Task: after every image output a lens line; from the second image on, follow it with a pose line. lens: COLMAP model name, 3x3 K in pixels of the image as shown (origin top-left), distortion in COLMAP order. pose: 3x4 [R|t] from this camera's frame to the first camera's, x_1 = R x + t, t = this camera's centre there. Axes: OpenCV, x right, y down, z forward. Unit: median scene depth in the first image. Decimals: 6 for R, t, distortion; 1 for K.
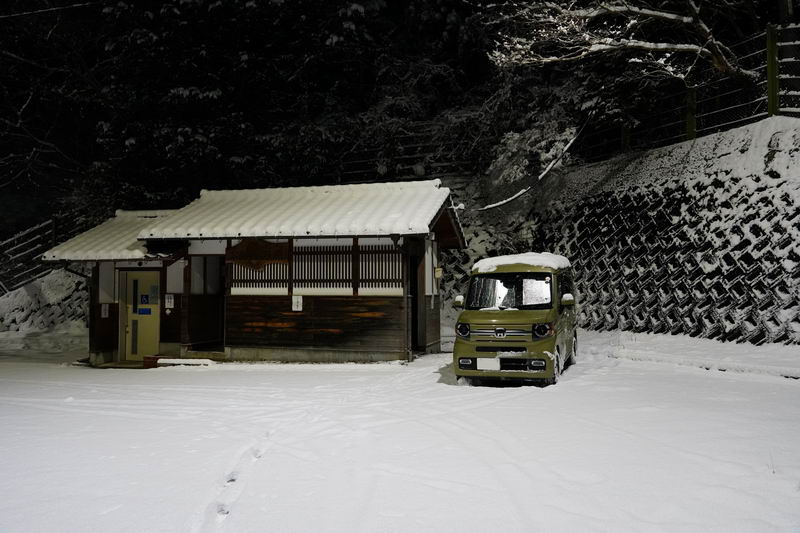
lens RADIAL K [[645.7, 0, 396.1], [0, 645.7, 277.8], [0, 0, 1]] dist [0.009817, 0.000374]
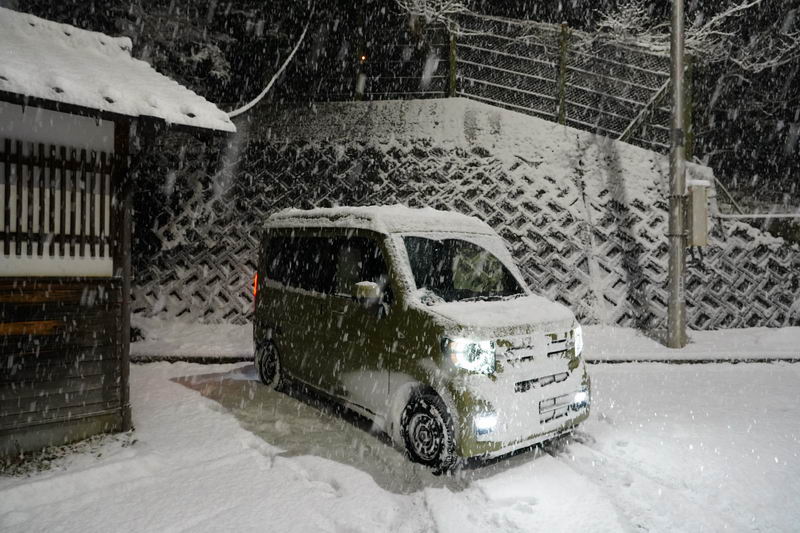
lens RADIAL K [[533.8, 0, 400.0], [0, 533.8, 266.5], [0, 0, 1]] dist [-0.024696, -0.000240]
pose [[0.517293, 0.006892, 0.855781, -0.175401], [-0.024082, 0.999689, 0.006506, 0.013689], [-0.855470, -0.023974, 0.517298, 0.631600]]
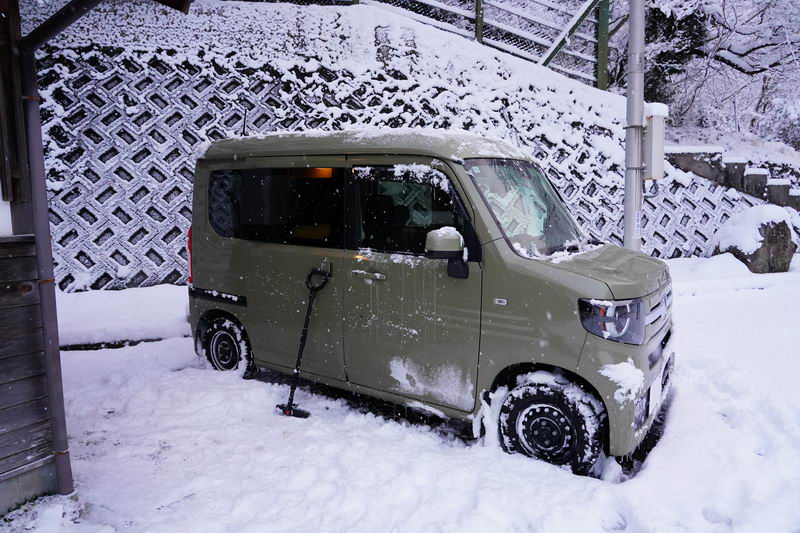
lens RADIAL K [[551.6, 0, 400.0], [0, 551.6, 266.5], [0, 0, 1]] dist [-0.008348, 0.006655]
pose [[0.220794, -0.099176, 0.970265, -0.145018], [0.000934, 0.994838, 0.101475, 0.018089], [-0.975320, -0.021499, 0.219747, 0.776855]]
